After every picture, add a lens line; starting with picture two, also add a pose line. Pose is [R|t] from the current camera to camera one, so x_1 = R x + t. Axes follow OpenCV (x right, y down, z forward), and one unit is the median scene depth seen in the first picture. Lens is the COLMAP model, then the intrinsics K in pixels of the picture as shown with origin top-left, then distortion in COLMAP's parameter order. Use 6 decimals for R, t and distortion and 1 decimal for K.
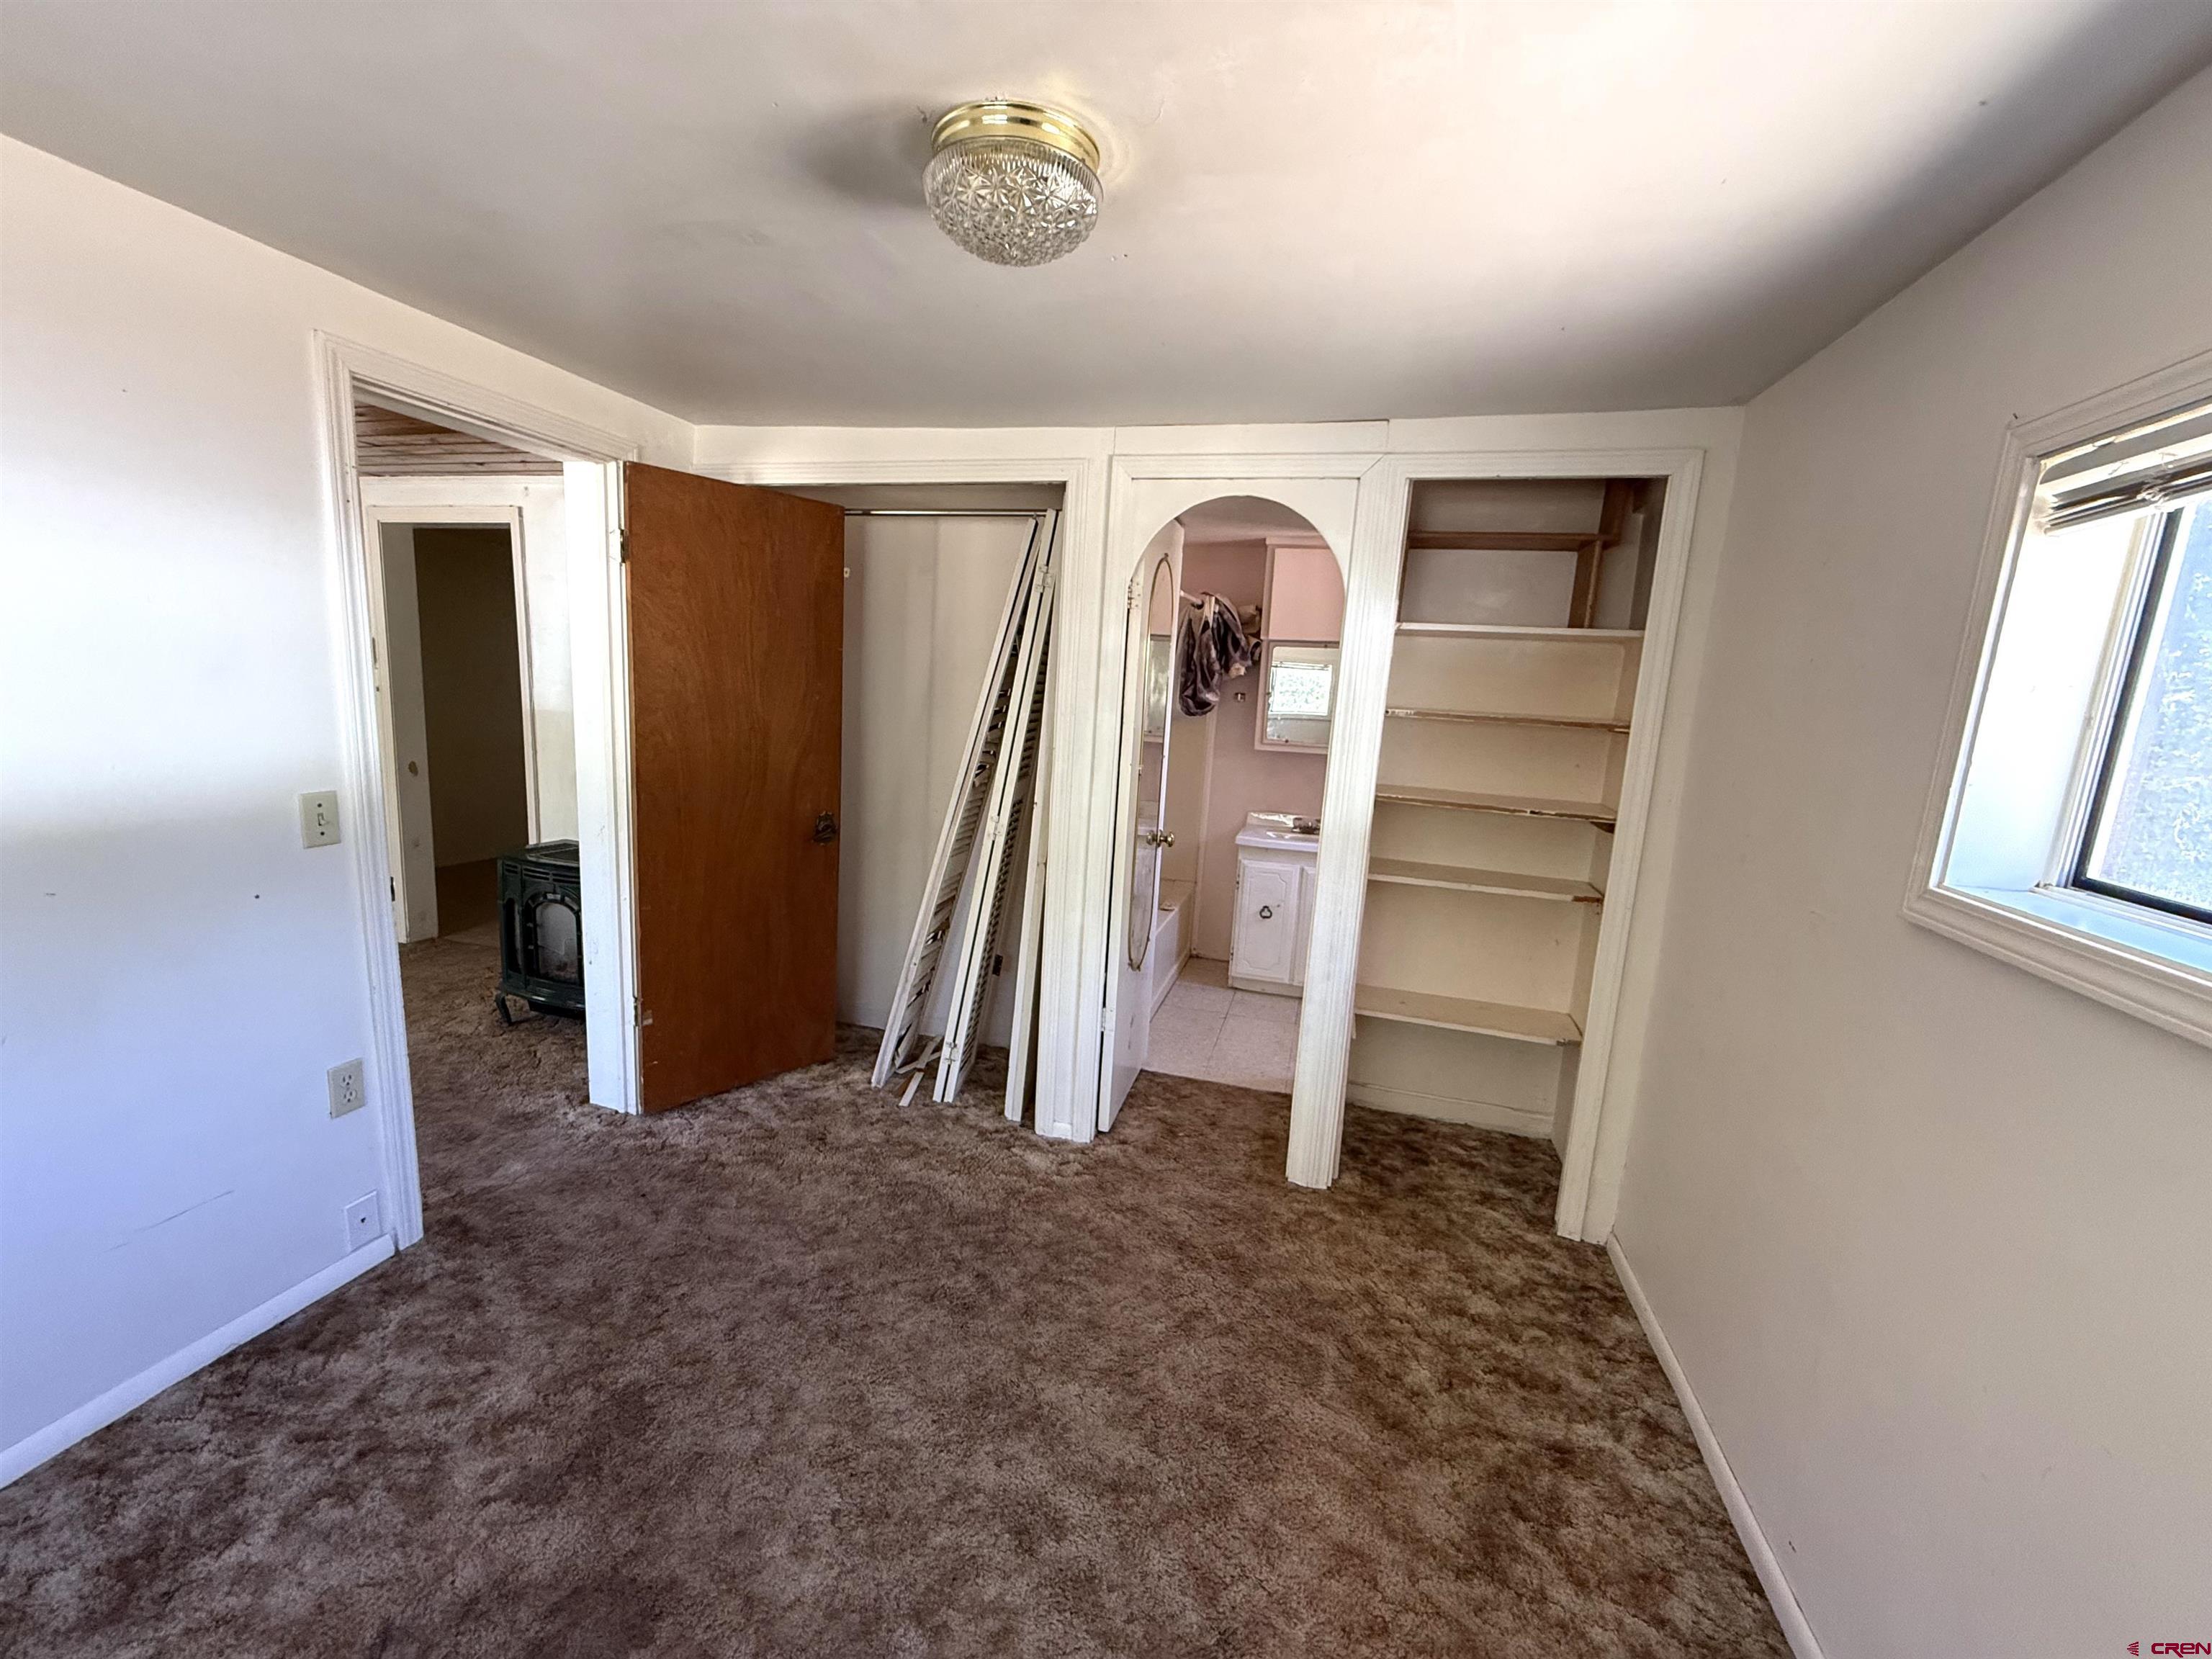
lens RADIAL K [[888.5, 0, 1106.0], [0, 888.5, 829.5], [0, 0, 1]] dist [0.000363, 0.000167]
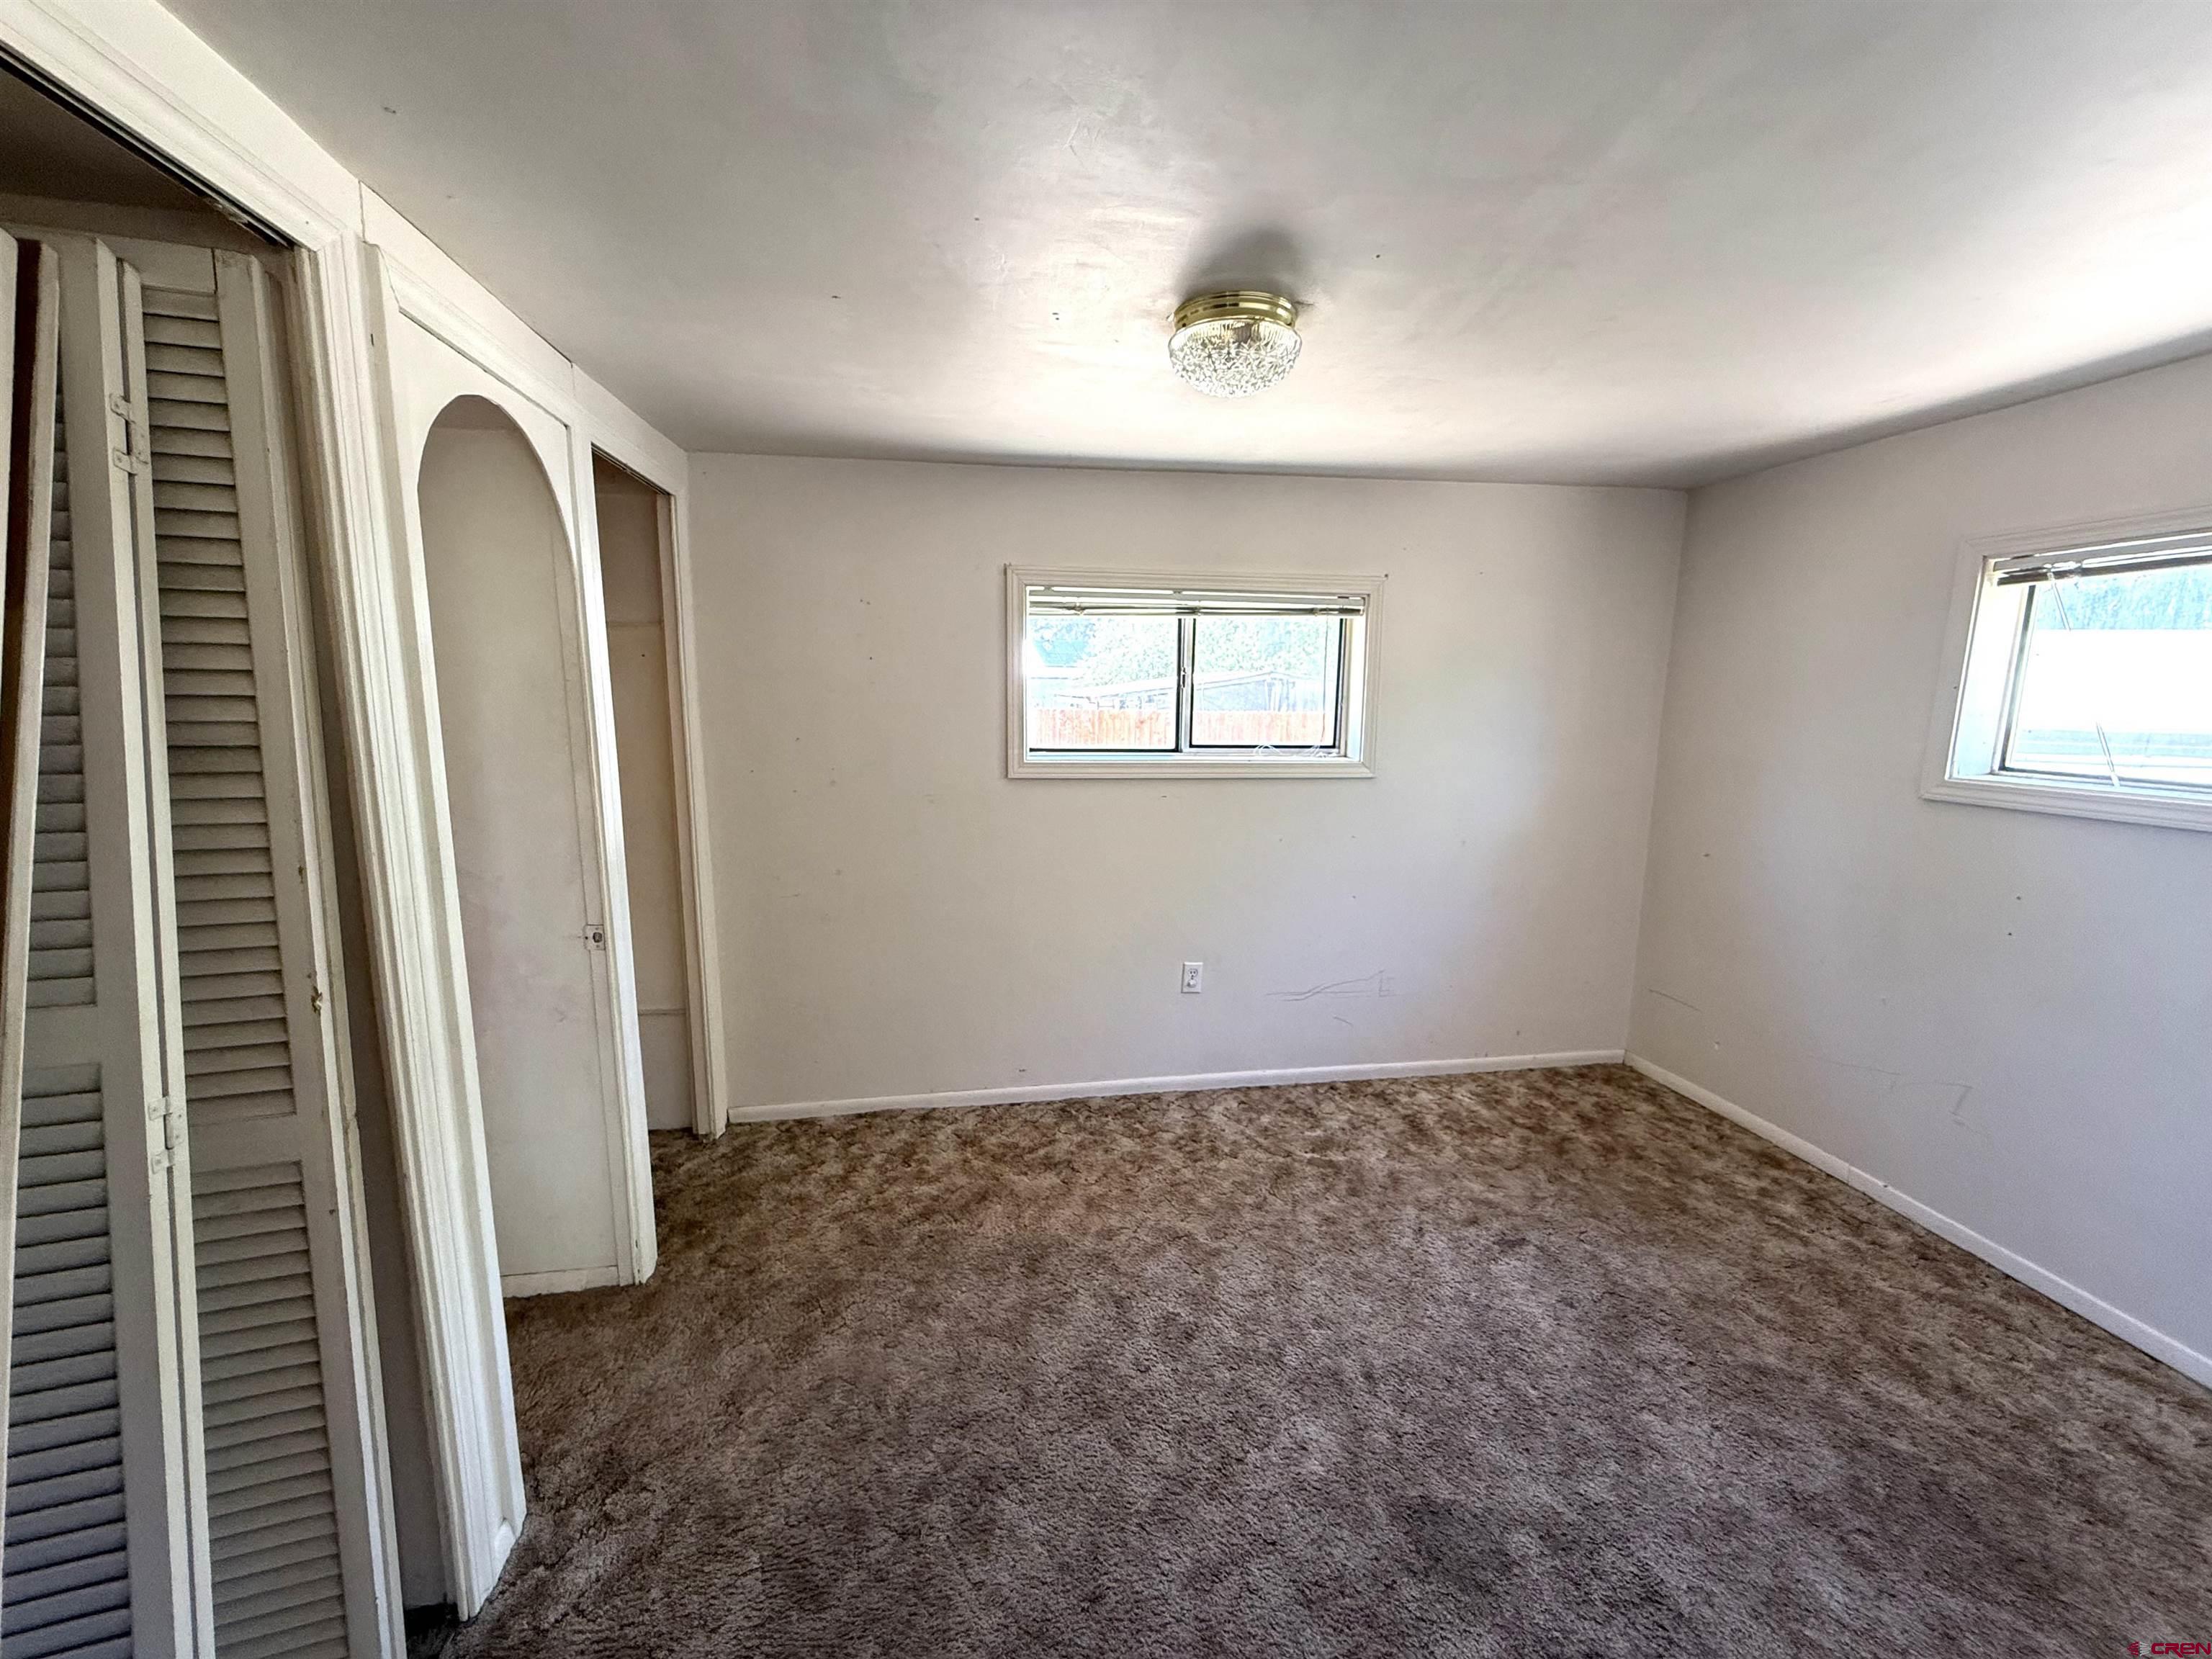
lens RADIAL K [[888.5, 0, 1106.0], [0, 888.5, 829.5], [0, 0, 1]] dist [0.000363, 0.000167]
pose [[-0.422949, -0.201394, 0.883490, -0.867875], [0.112647, 0.955741, 0.271791, -0.254324], [-0.899124, 0.214476, -0.381543, 1.179507]]
